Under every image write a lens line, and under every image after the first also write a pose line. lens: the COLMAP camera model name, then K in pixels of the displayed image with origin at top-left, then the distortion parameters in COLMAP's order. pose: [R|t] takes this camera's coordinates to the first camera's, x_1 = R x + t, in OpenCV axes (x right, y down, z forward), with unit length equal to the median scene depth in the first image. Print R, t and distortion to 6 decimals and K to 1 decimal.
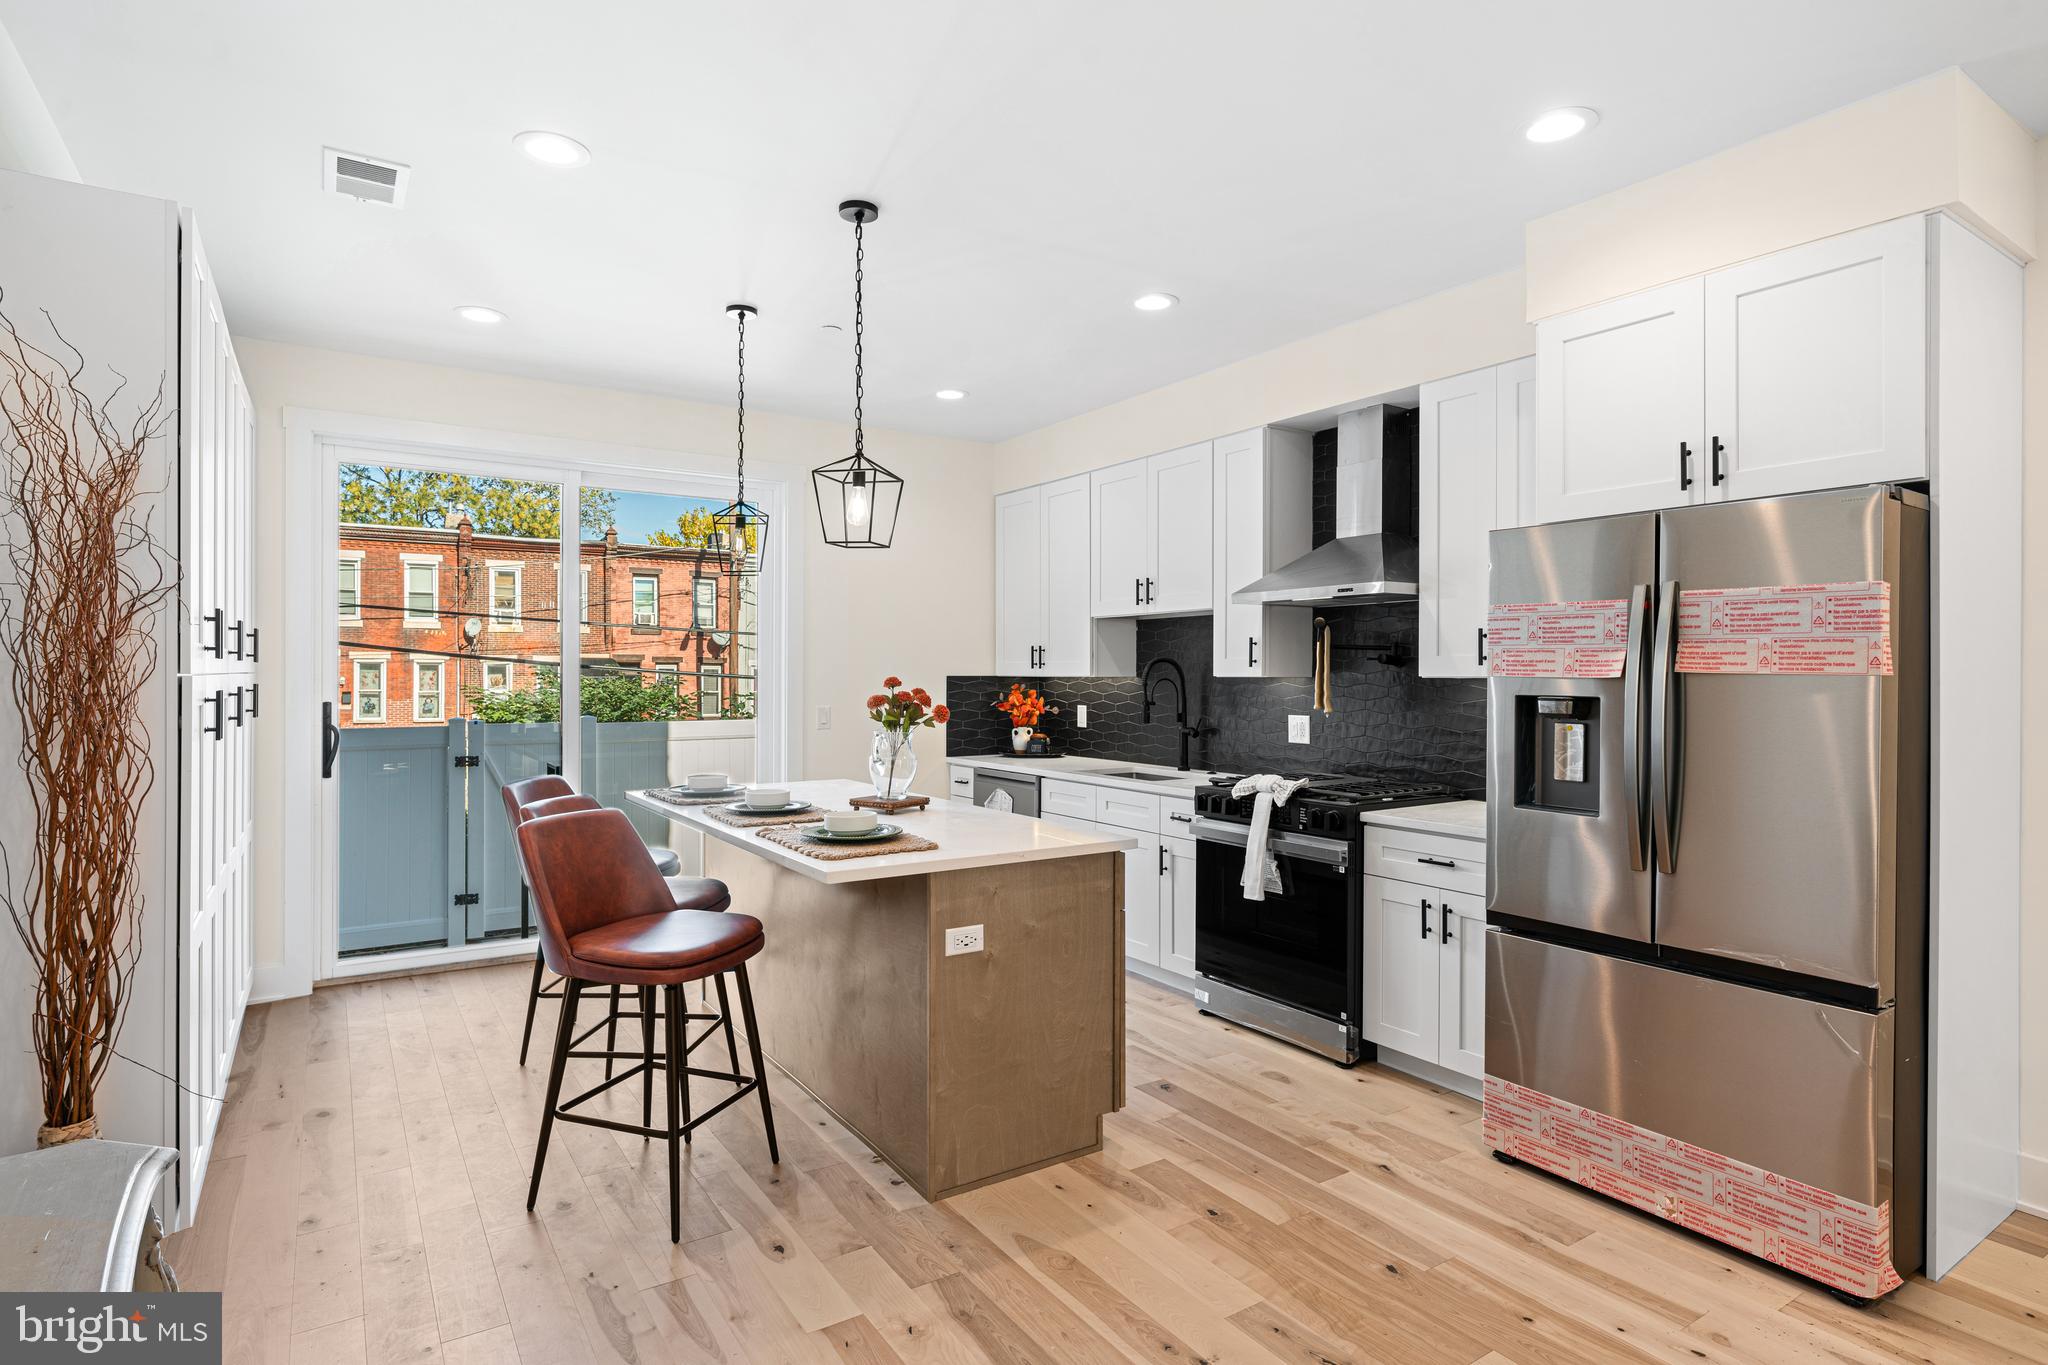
lens RADIAL K [[1053.1, 0, 1023.4], [0, 1053.1, 673.1], [0, 0, 1]] dist [0.001821, 0.000889]
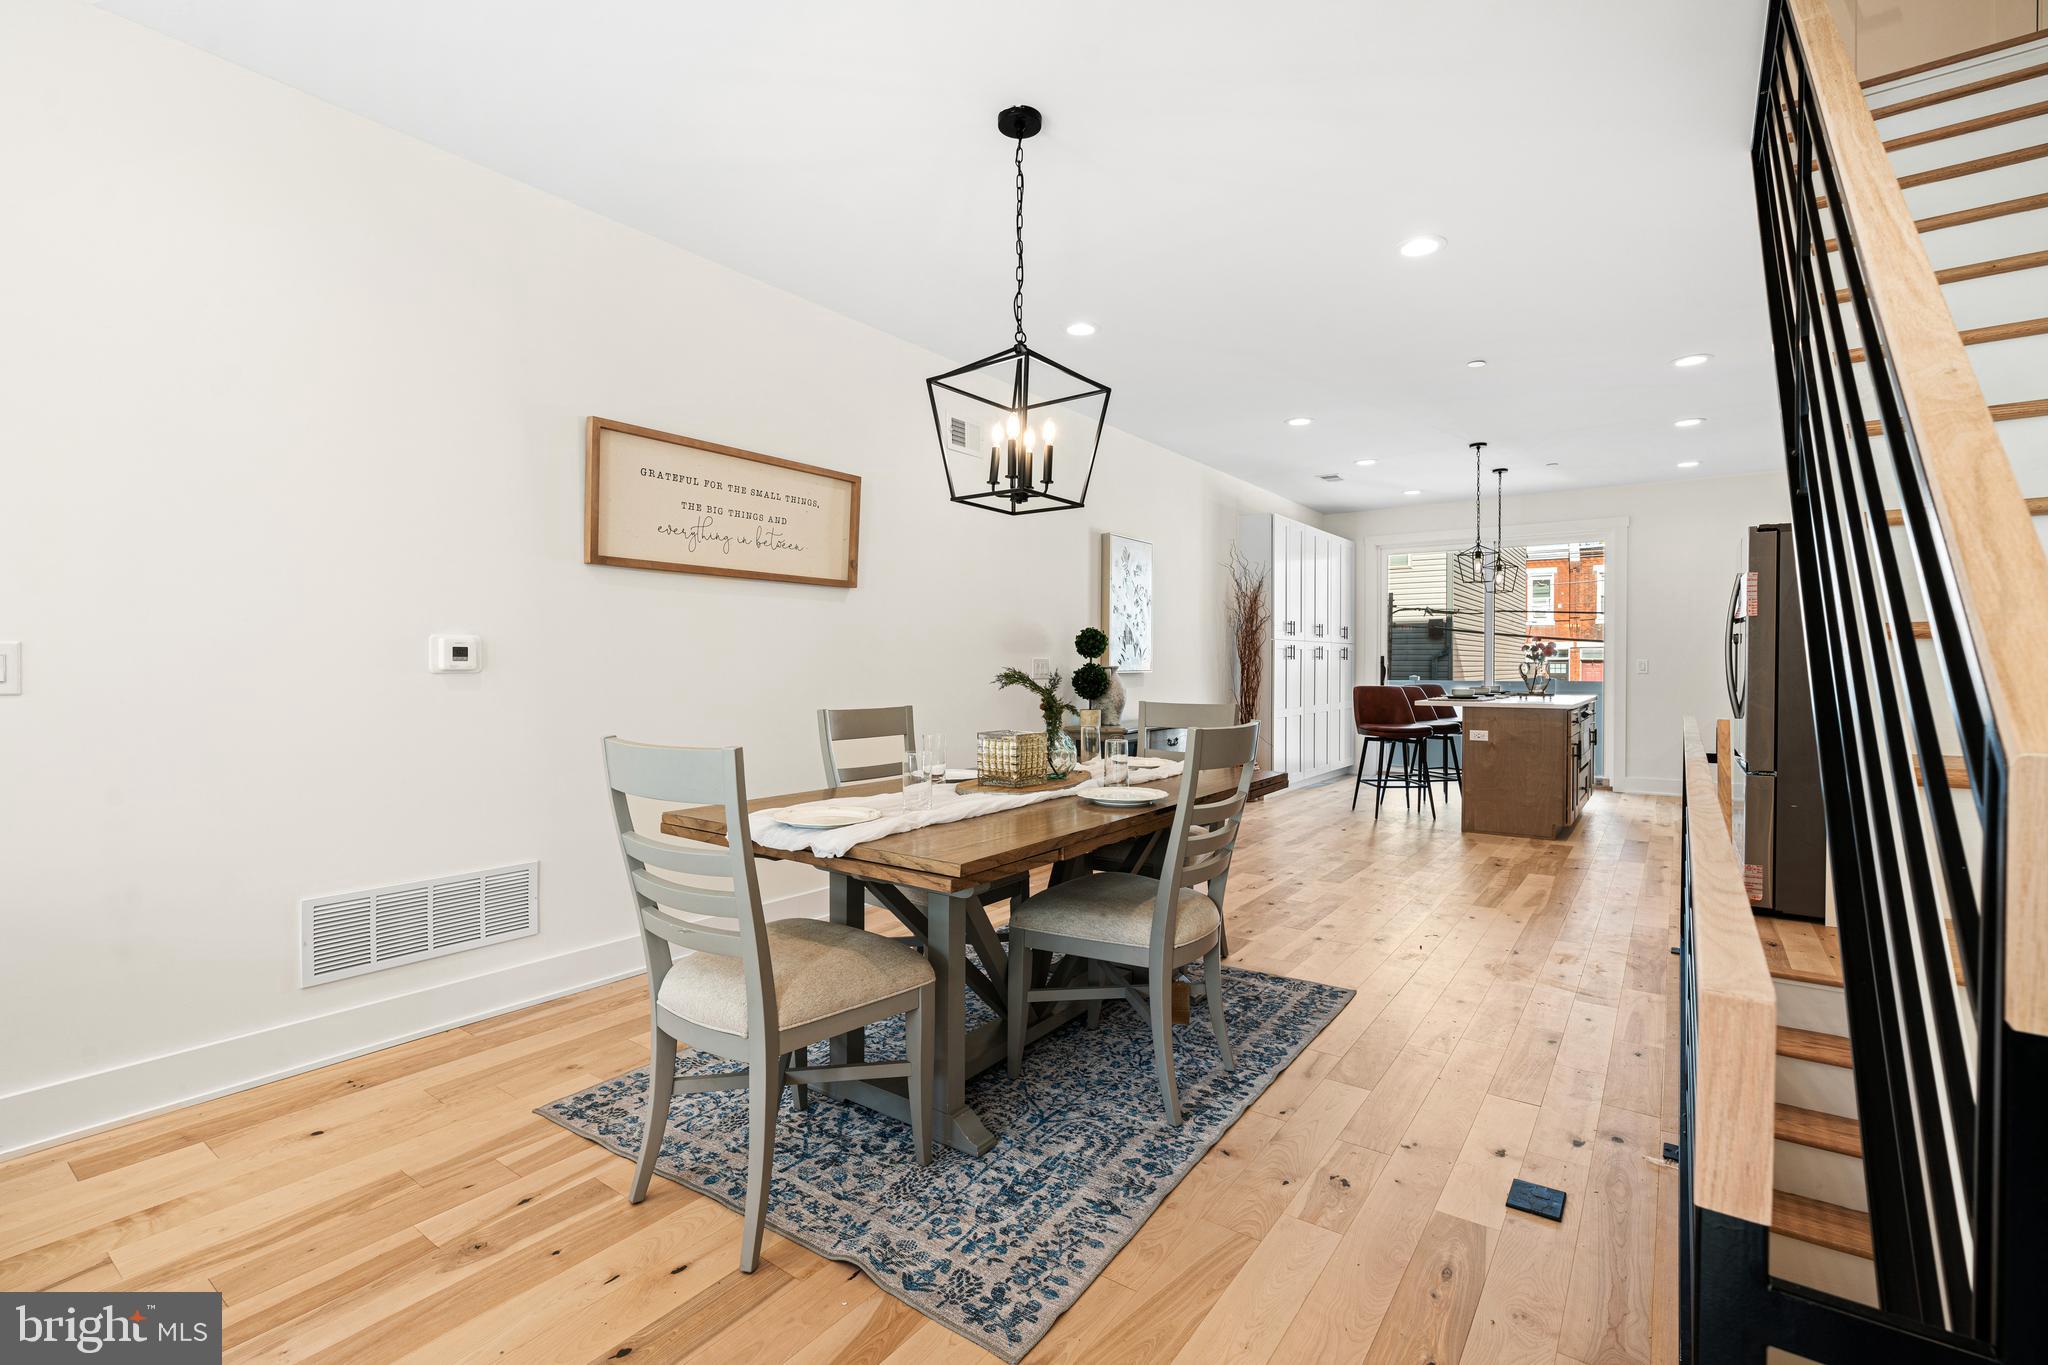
lens RADIAL K [[919.6, 0, 1024.5], [0, 919.6, 674.8], [0, 0, 1]] dist [-0.012998, 0.001247]
pose [[0.363344, -0.002519, -0.931651, 1.892825], [0.010631, 0.999942, 0.001442, 0.102263], [0.931594, -0.010428, 0.363350, -0.989482]]
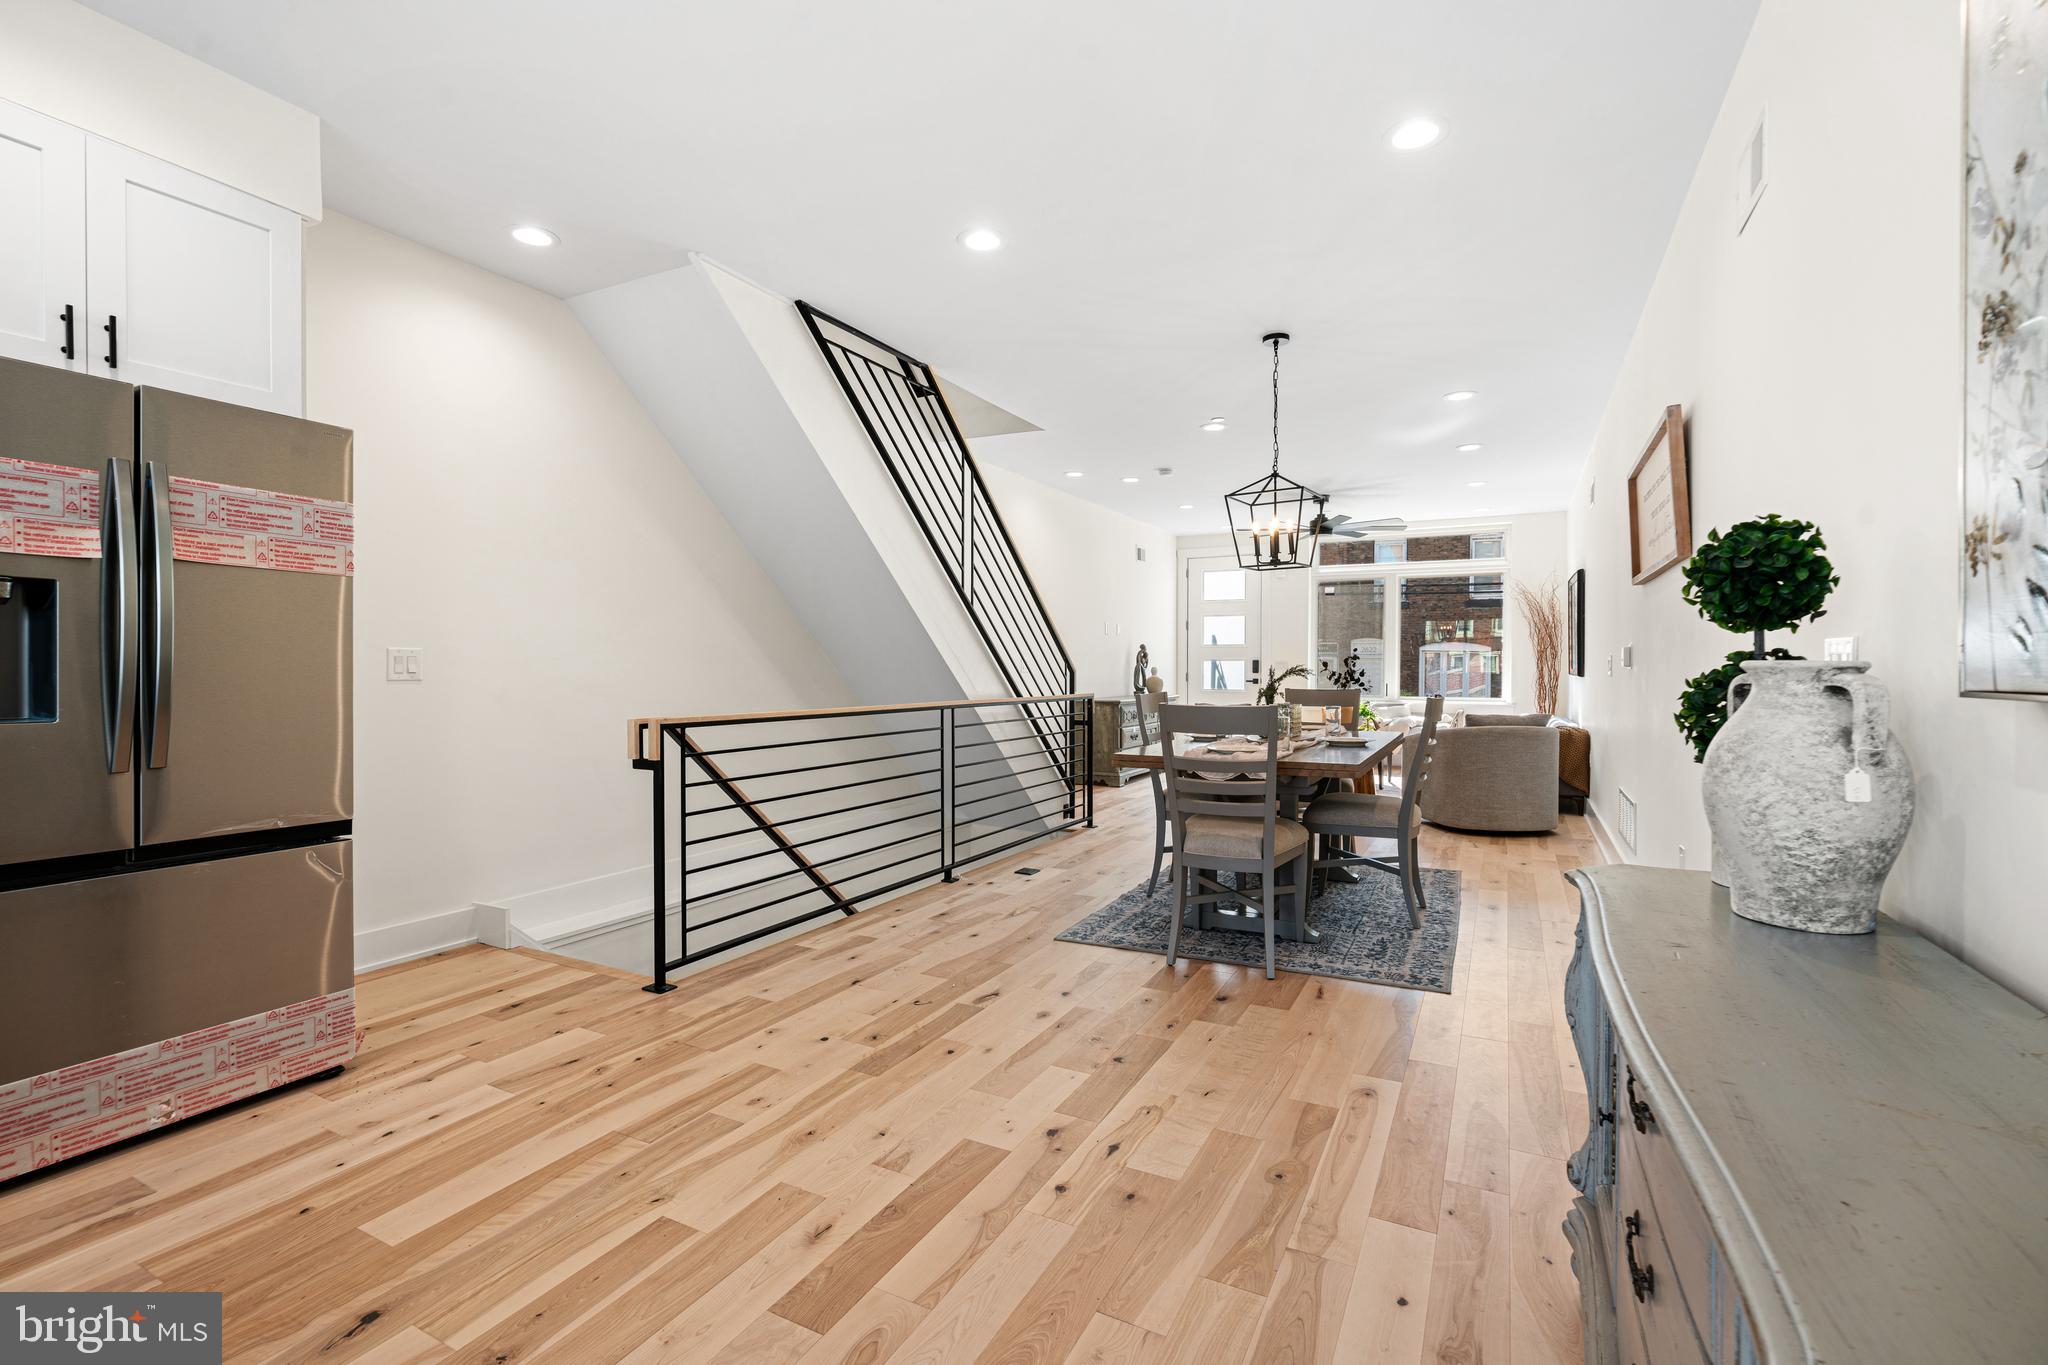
lens RADIAL K [[919.6, 0, 1033.4], [0, 919.6, 677.1], [0, 0, 1]] dist [-0.012998, 0.001247]
pose [[-0.493465, -0.017572, 0.869588, -0.518757], [-0.009468, 0.999845, 0.014832, 0.090741], [-0.869714, -0.000914, -0.493555, 0.746822]]
